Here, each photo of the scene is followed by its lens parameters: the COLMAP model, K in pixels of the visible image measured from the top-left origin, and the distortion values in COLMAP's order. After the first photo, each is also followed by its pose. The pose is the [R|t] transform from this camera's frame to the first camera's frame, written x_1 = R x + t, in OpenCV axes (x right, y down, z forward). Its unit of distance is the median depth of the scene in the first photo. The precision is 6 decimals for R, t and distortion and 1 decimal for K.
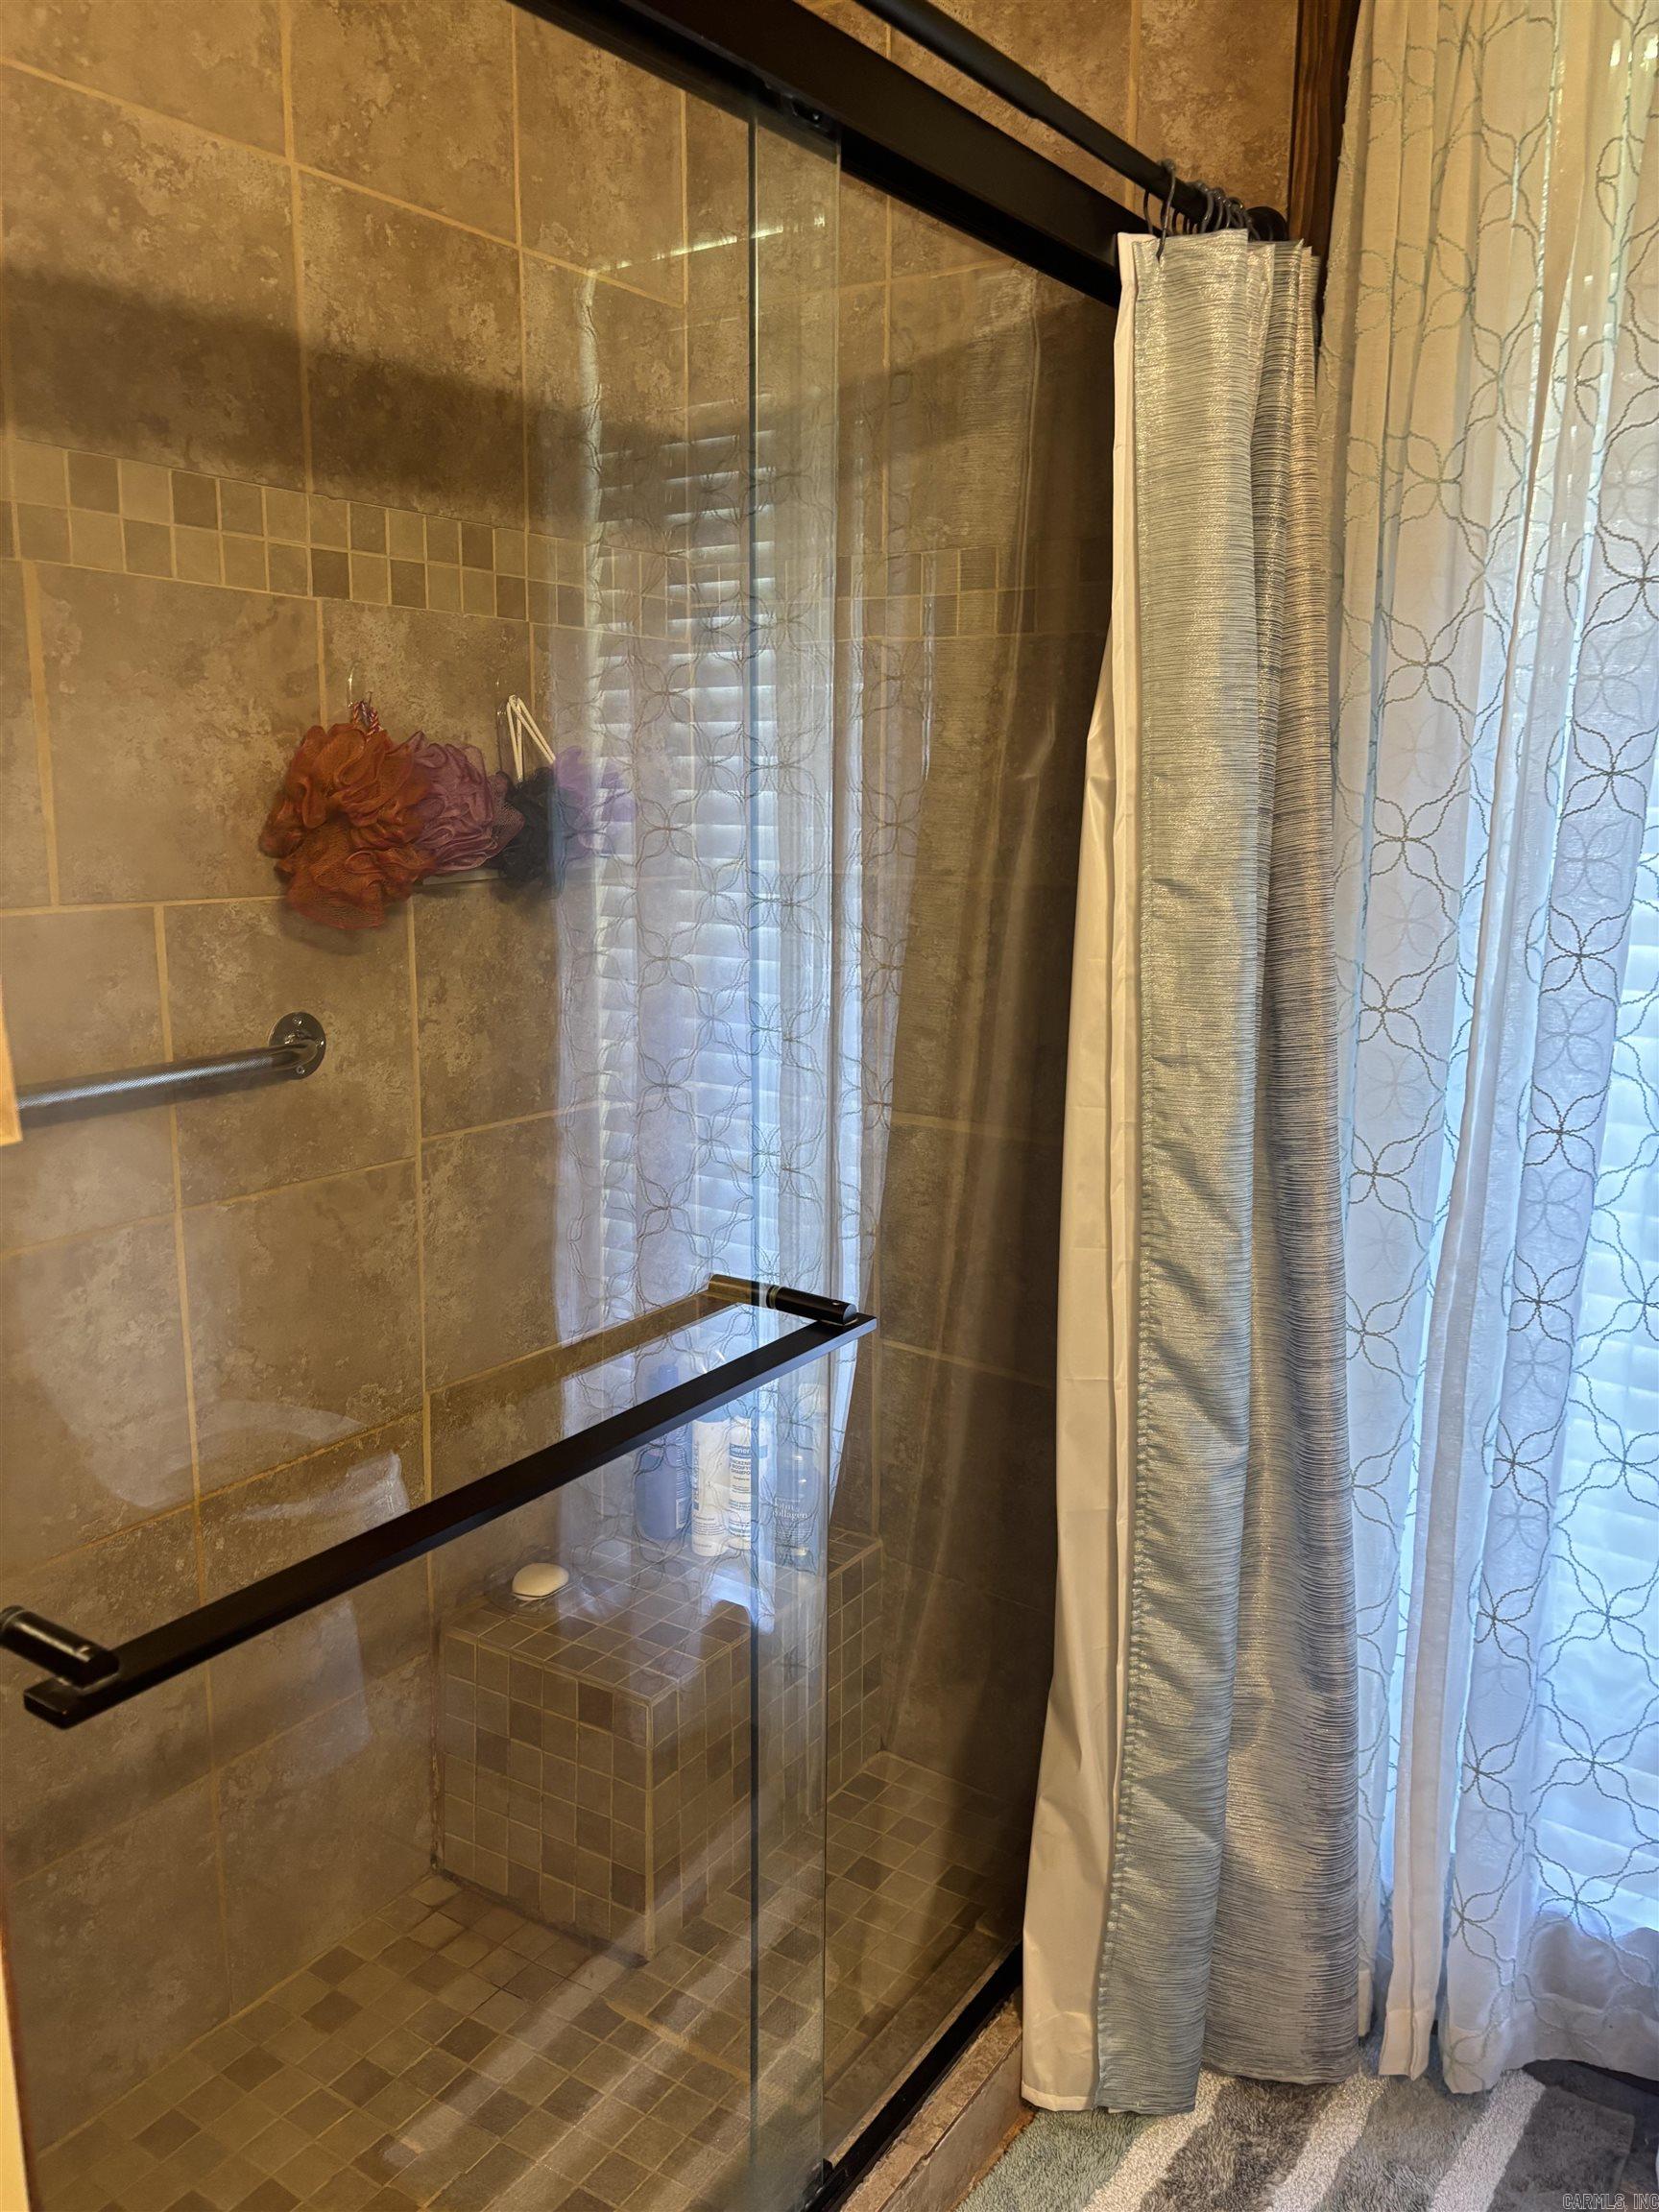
lens RADIAL K [[1661.5, 0, 829.5], [0, 1661.5, 1106.0], [0, 0, 1]] dist [0.001343, -0.004691]
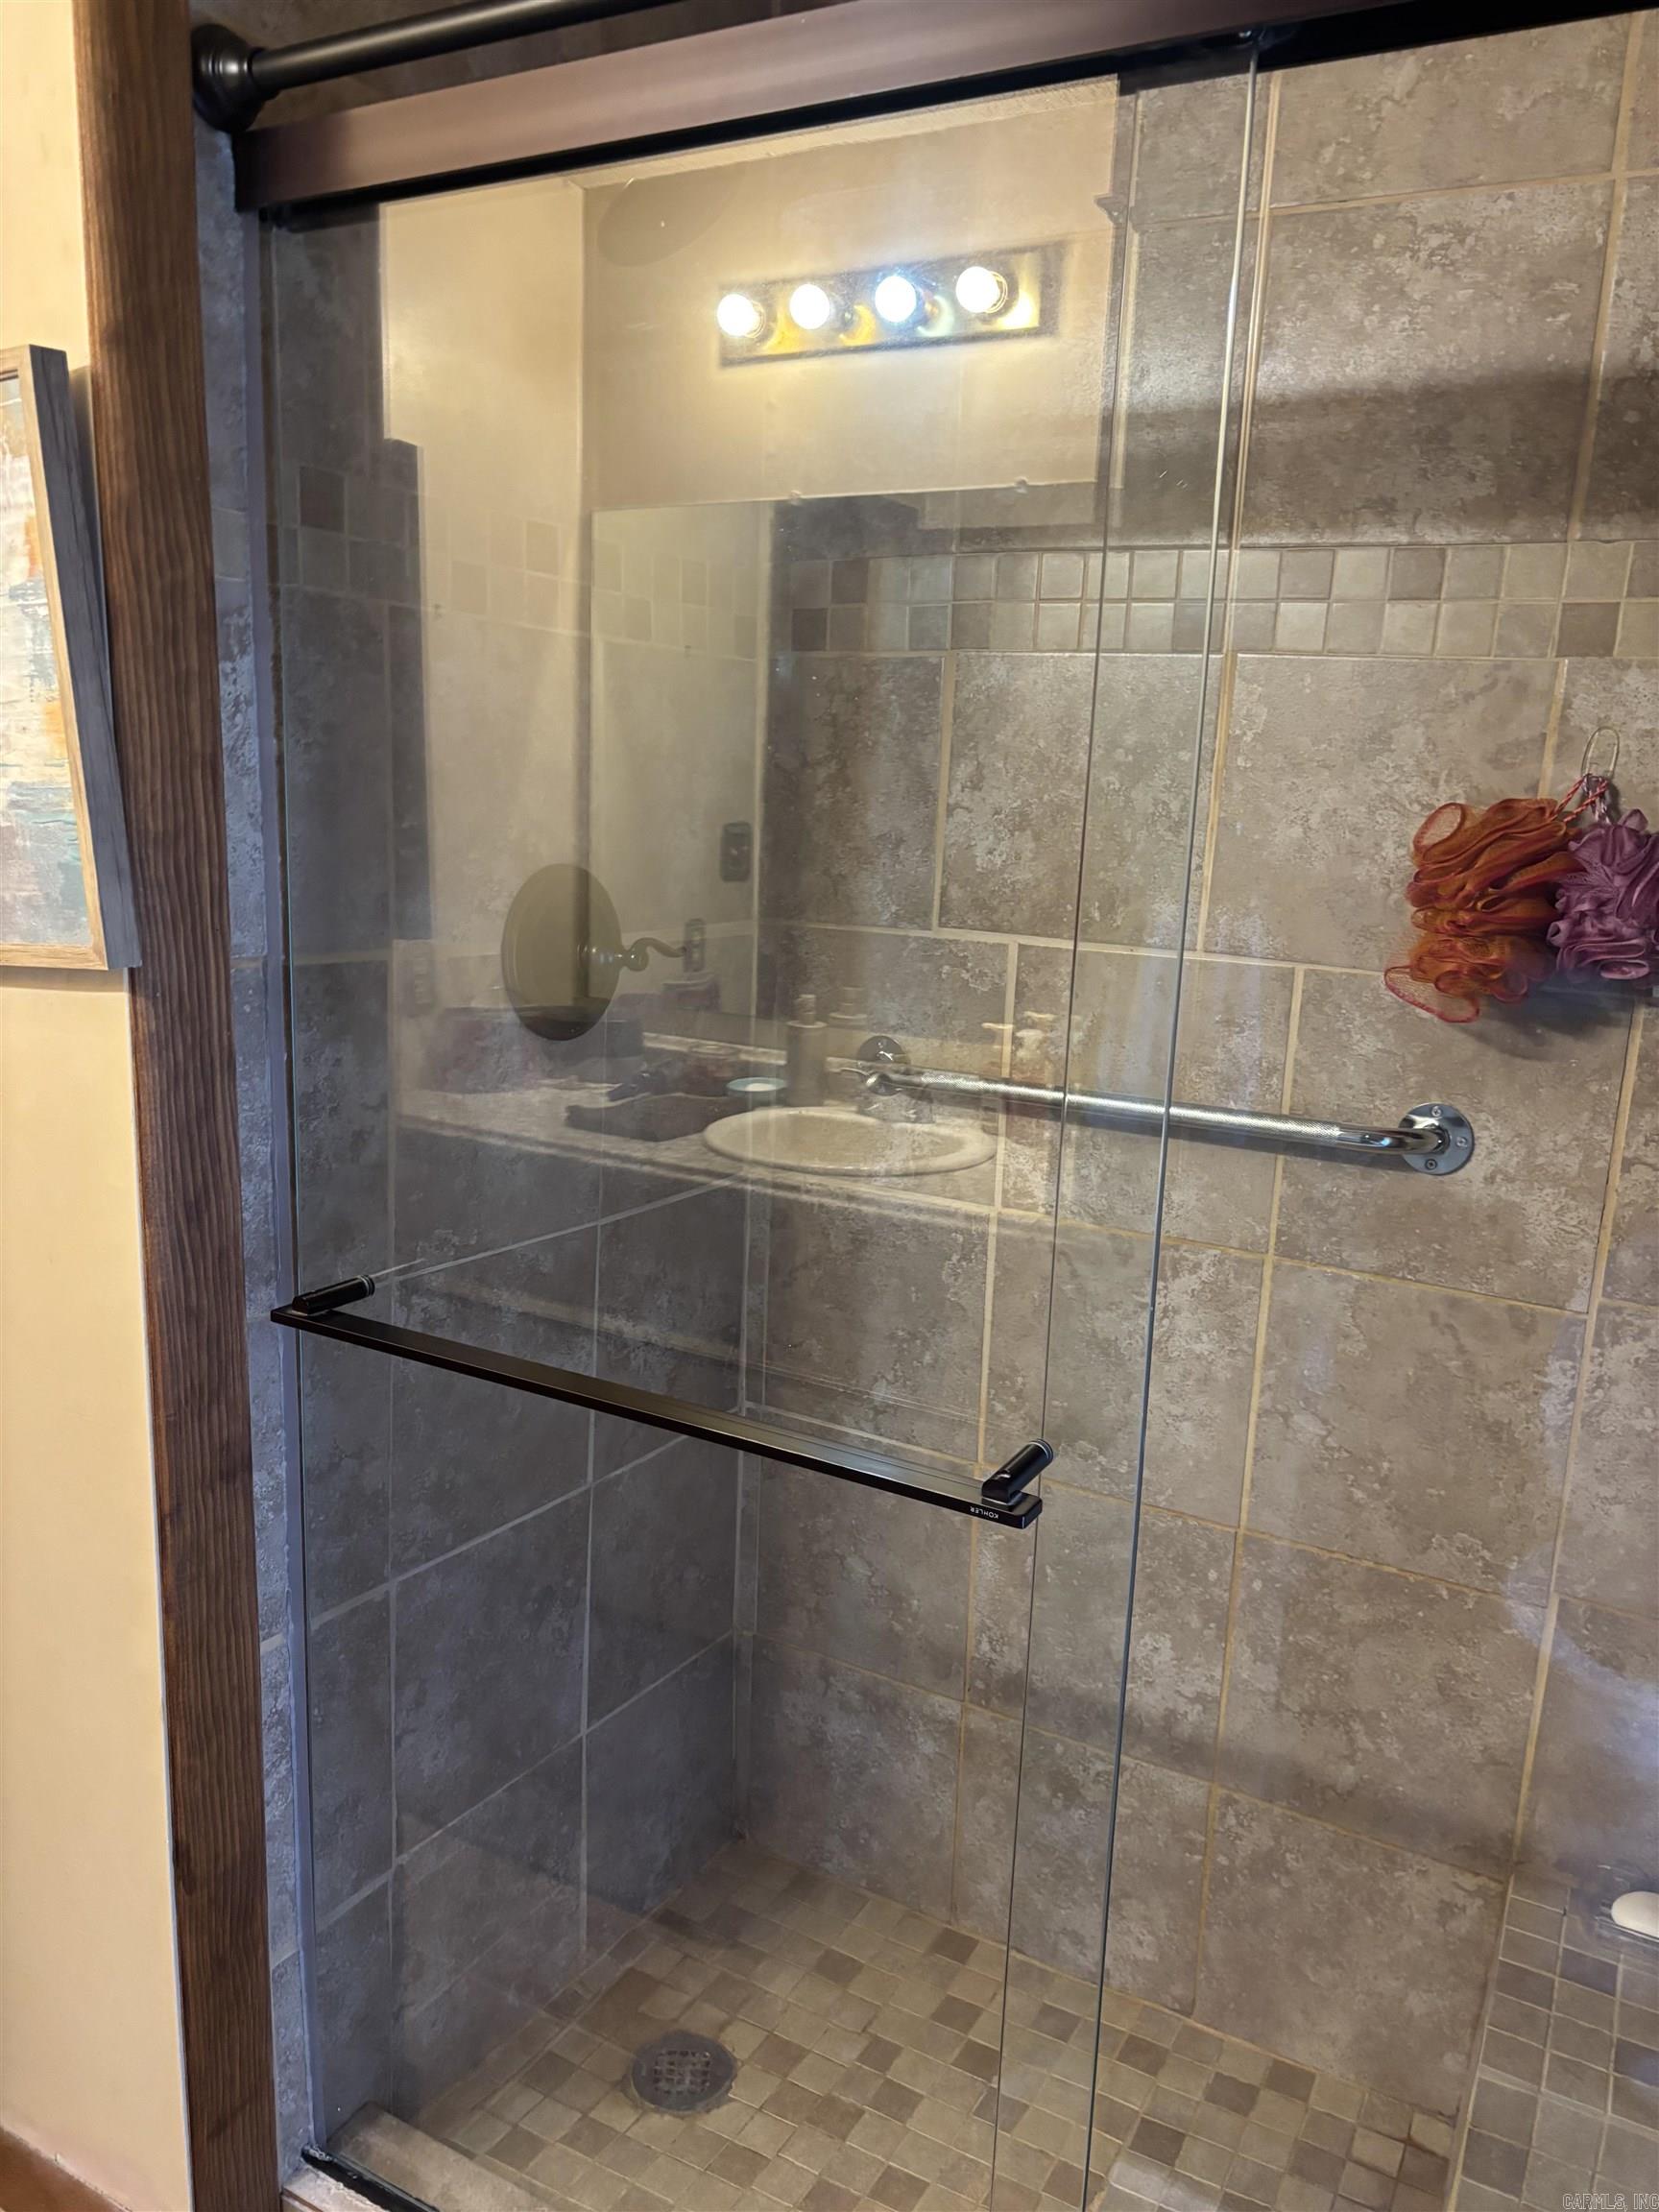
lens RADIAL K [[1661.5, 0, 829.5], [0, 1661.5, 1106.0], [0, 0, 1]] dist [0.001343, -0.004691]
pose [[0.088531, 0.192860, -0.977224, 0.593991], [-0.239323, 0.956456, 0.167080, -0.136794], [0.966896, 0.219080, 0.130832, 0.578601]]
